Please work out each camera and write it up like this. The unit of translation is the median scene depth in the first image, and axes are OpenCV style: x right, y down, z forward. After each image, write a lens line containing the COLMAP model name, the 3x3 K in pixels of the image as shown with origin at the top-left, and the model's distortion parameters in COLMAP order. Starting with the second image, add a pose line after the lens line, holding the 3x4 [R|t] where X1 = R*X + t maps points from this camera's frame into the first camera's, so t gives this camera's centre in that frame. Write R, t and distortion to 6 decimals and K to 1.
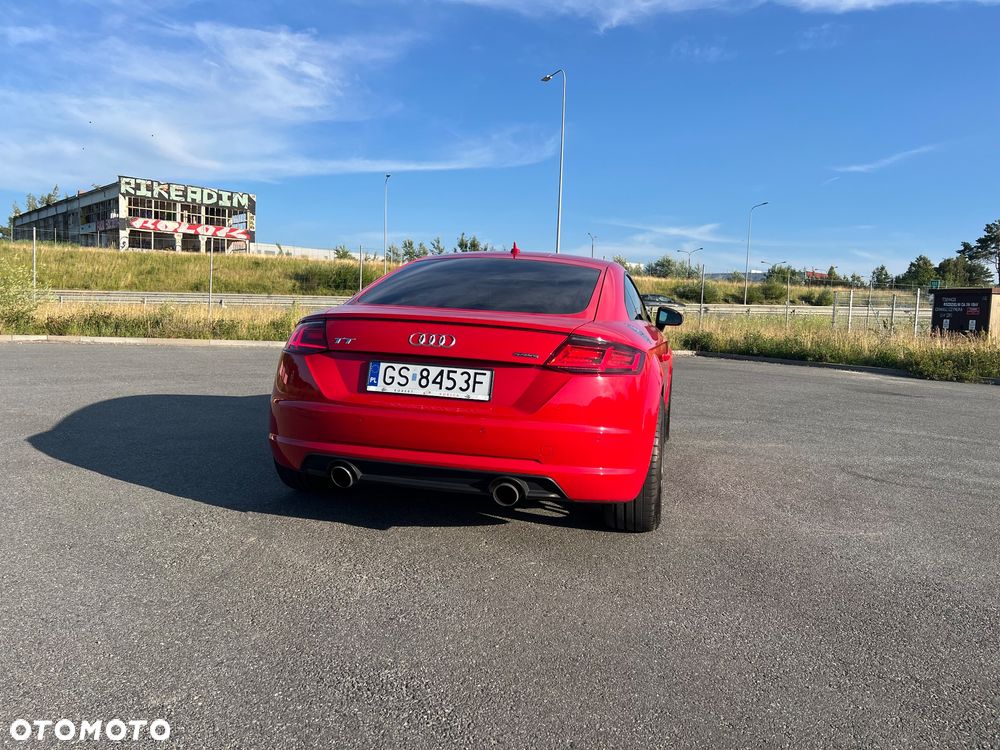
lens RADIAL K [[736.9, 0, 504.6], [0, 736.9, 365.3], [0, 0, 1]] dist [0.092907, -0.134150]
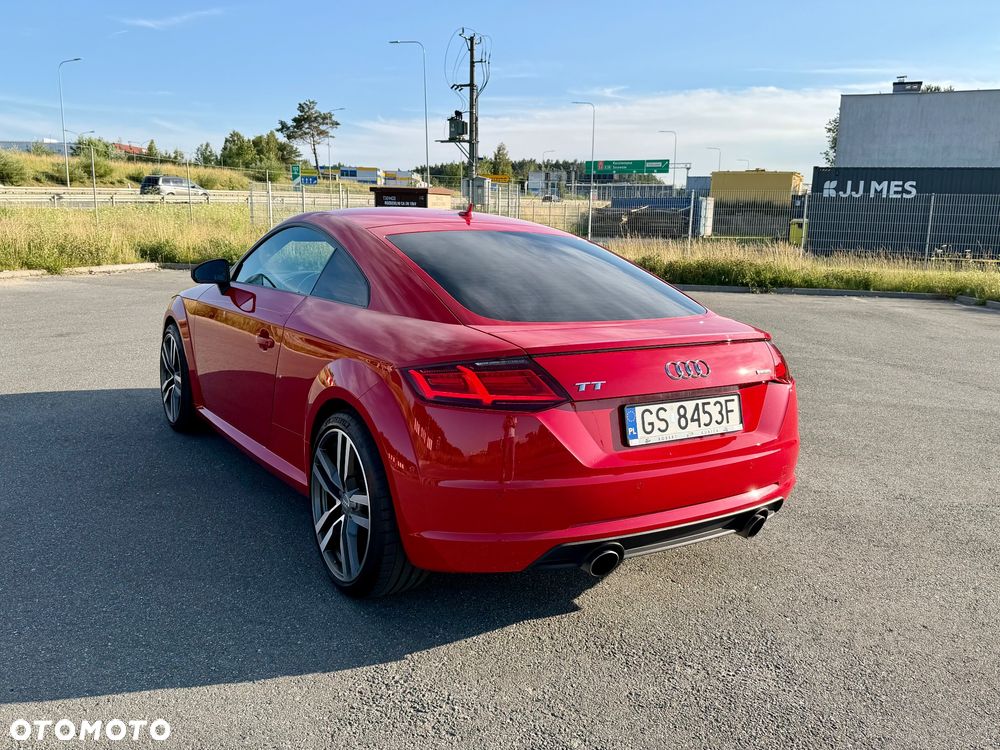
lens RADIAL K [[815.3, 0, 500.0], [0, 815.3, 375.0], [0, 0, 1]] dist [0.123077, -0.224184]
pose [[0.693912, -0.159534, 0.702164, -0.862607], [0.055044, 0.984047, 0.169181, -0.189399], [-0.717953, -0.078747, 0.691623, 0.518041]]
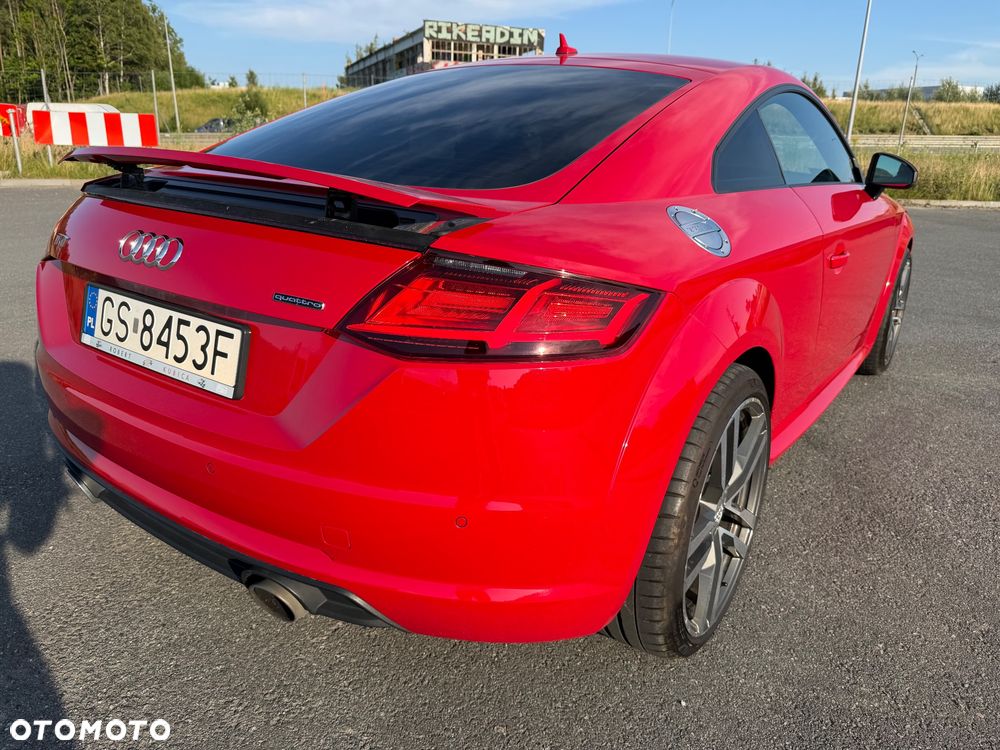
lens RADIAL K [[718.2, 0, 496.6], [0, 718.2, 372.6], [0, 0, 1]] dist [-0.010830, -0.002289]
pose [[0.927693, 0.102382, -0.359032, 0.263441], [-0.017900, 0.972755, 0.231142, -0.065449], [0.372915, -0.208002, 0.904251, 0.654290]]
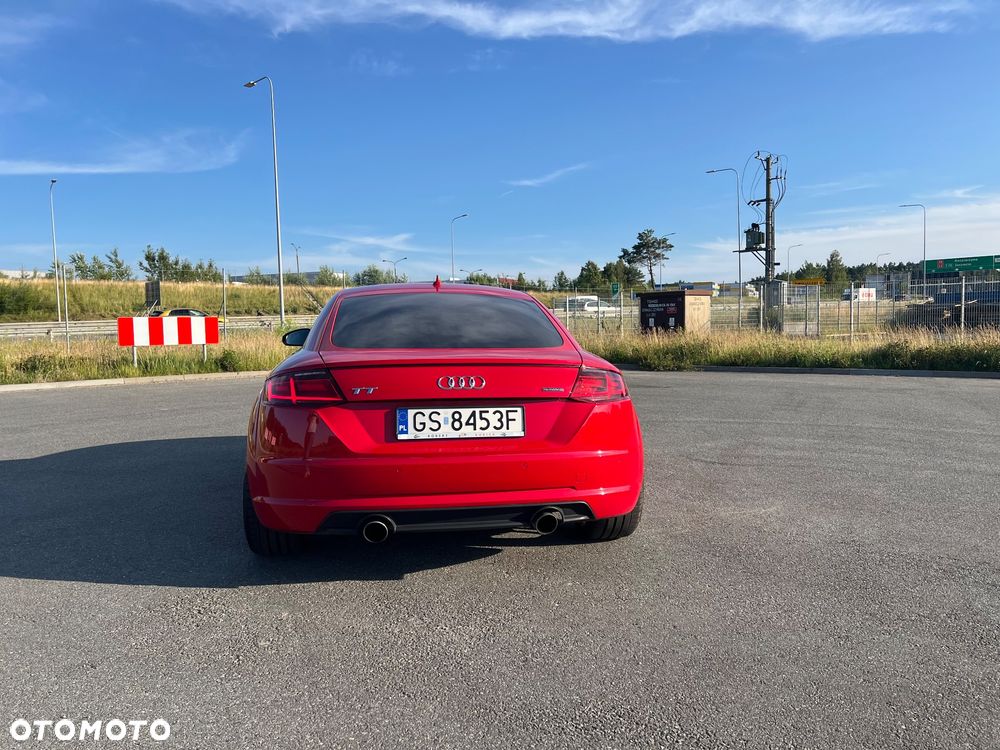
lens RADIAL K [[736.9, 0, 504.6], [0, 736.9, 365.3], [0, 0, 1]] dist [0.092907, -0.134150]
pose [[0.924333, -0.074992, 0.374145, -0.415306], [0.079843, 0.996804, 0.002540, -0.055035], [-0.373139, 0.027525, 0.927367, 0.036566]]
